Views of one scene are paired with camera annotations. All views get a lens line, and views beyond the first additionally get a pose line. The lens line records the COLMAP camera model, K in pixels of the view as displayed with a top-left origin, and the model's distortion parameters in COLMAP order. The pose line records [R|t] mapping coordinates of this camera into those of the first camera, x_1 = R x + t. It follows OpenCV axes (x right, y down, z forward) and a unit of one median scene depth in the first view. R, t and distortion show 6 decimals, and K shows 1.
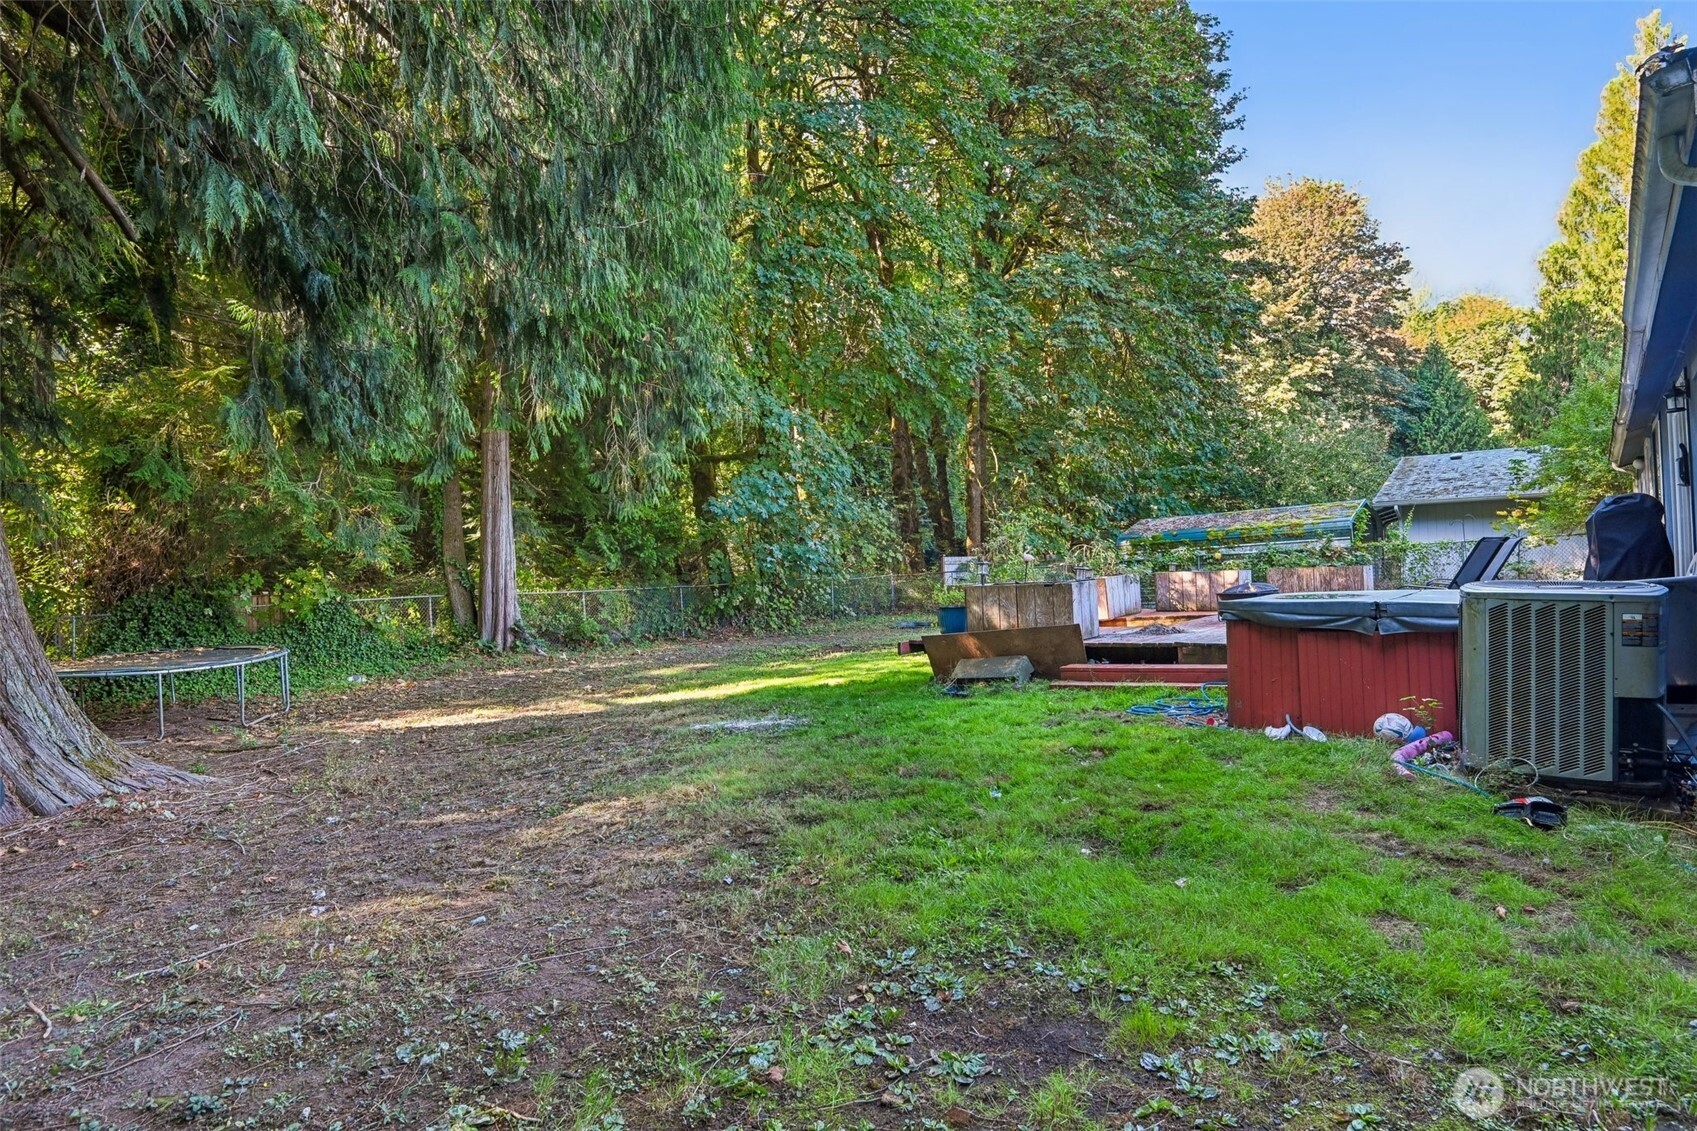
lens RADIAL K [[934.3, 0, 853.8], [0, 934.3, 579.6], [0, 0, 1]] dist [-0.001612, -0.000390]
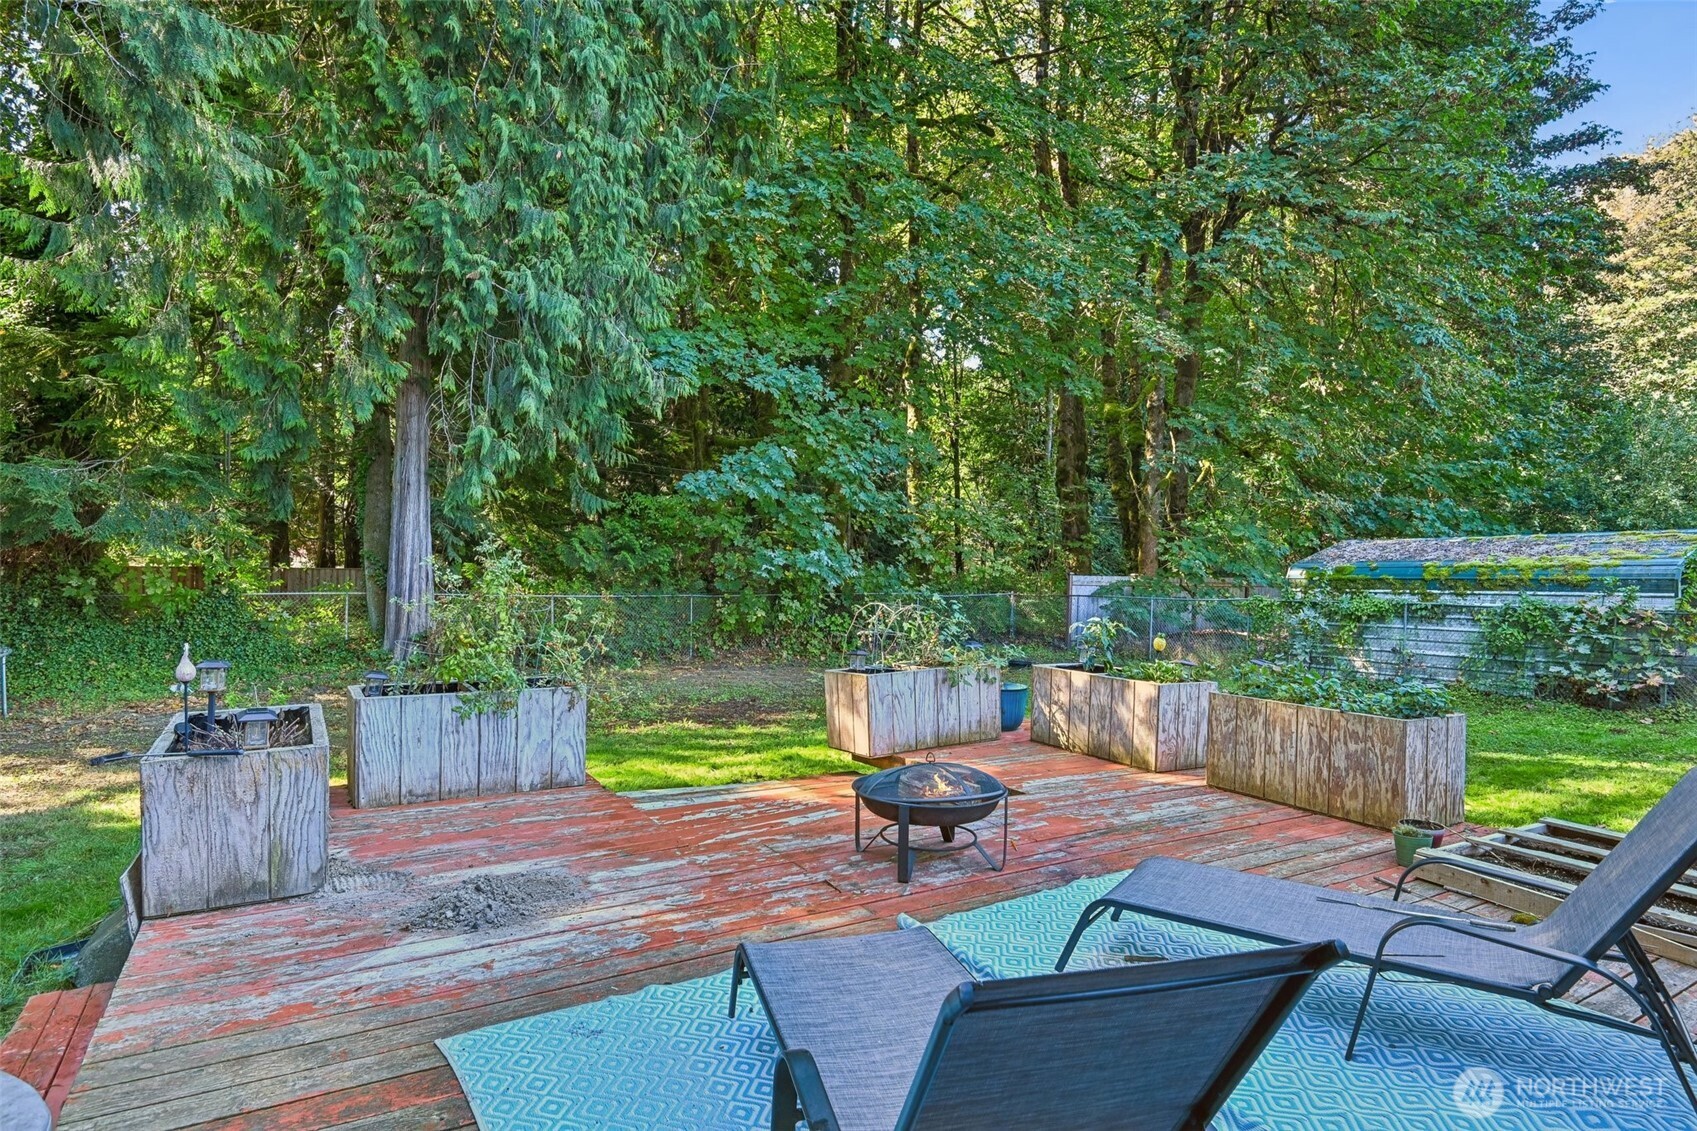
lens RADIAL K [[934.3, 0, 853.8], [0, 934.3, 579.6], [0, 0, 1]] dist [-0.001612, -0.000390]
pose [[0.943900, 0.062103, -0.324340, 0.213194], [-0.058315, 0.998069, 0.021395, -0.032735], [0.325042, -0.001281, 0.945699, 0.263239]]
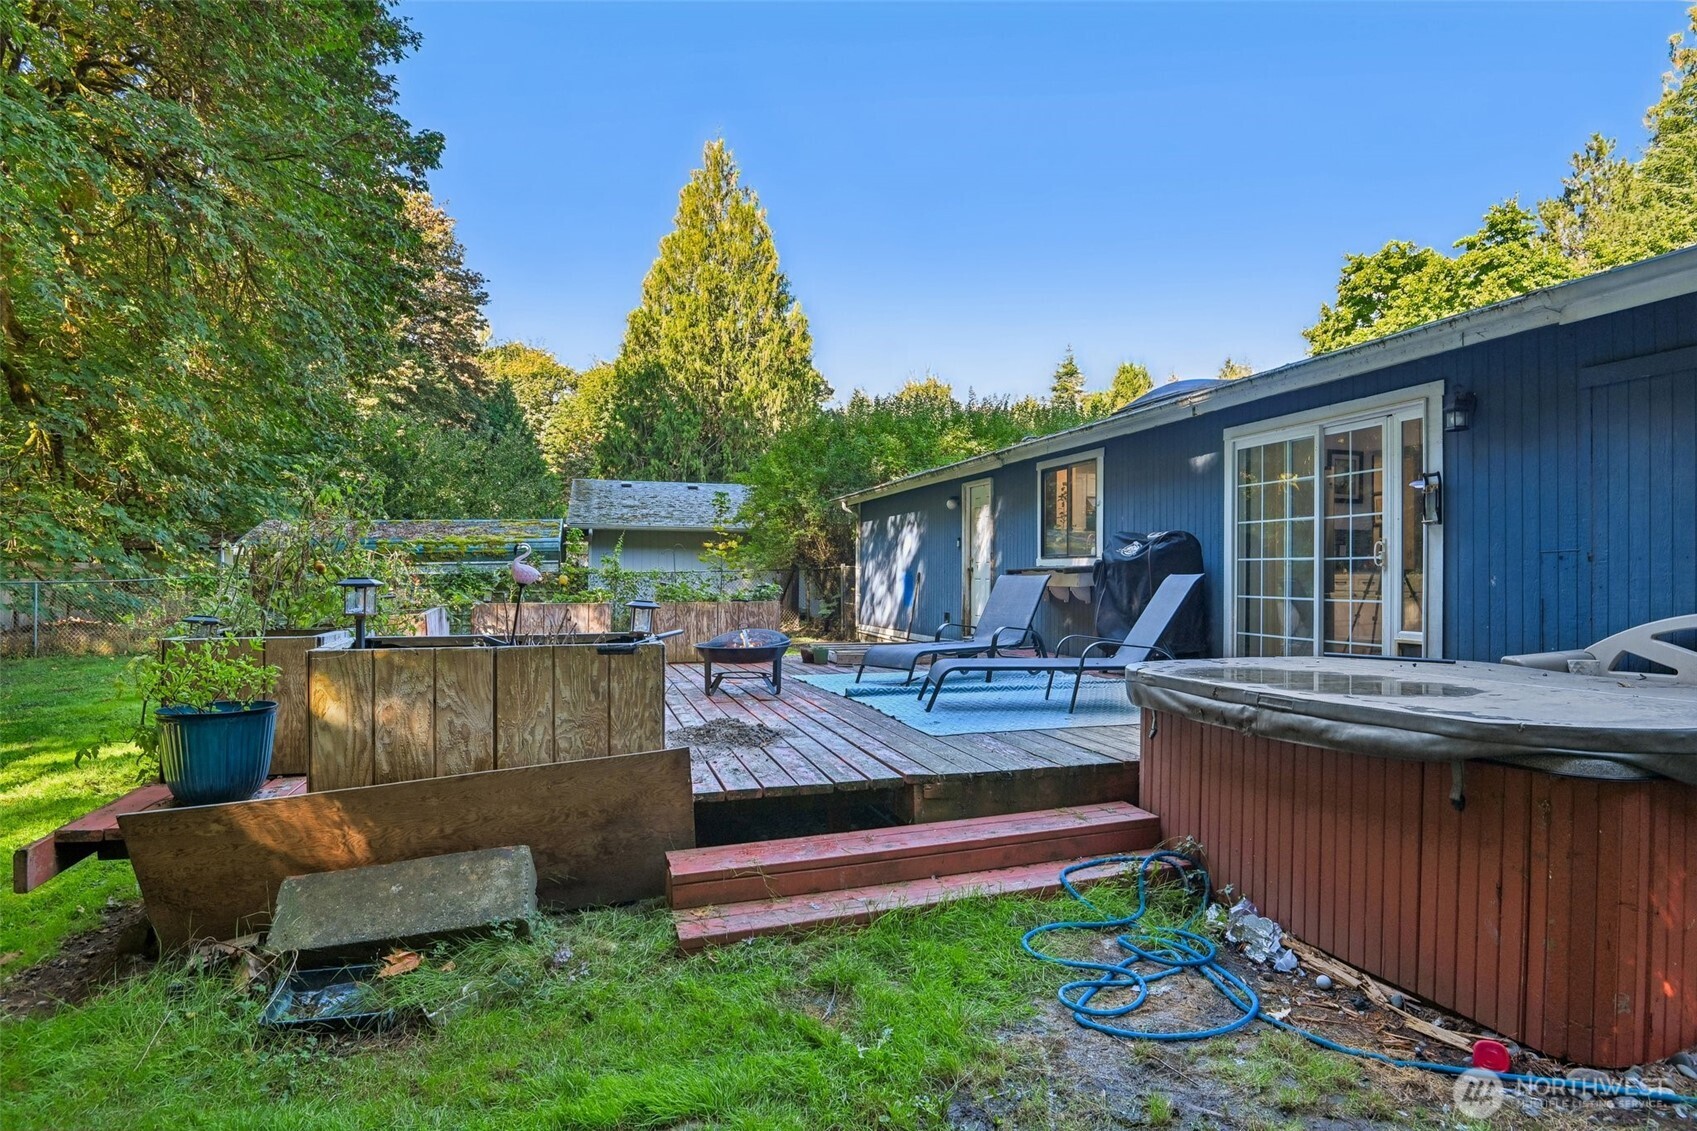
lens RADIAL K [[934.3, 0, 853.8], [0, 934.3, 579.6], [0, 0, 1]] dist [-0.001612, -0.000390]
pose [[0.573838, 0.038724, 0.818053, -0.015363], [-0.019812, 0.999246, -0.033404, -0.004136], [-0.818729, 0.002961, 0.574172, 0.247839]]
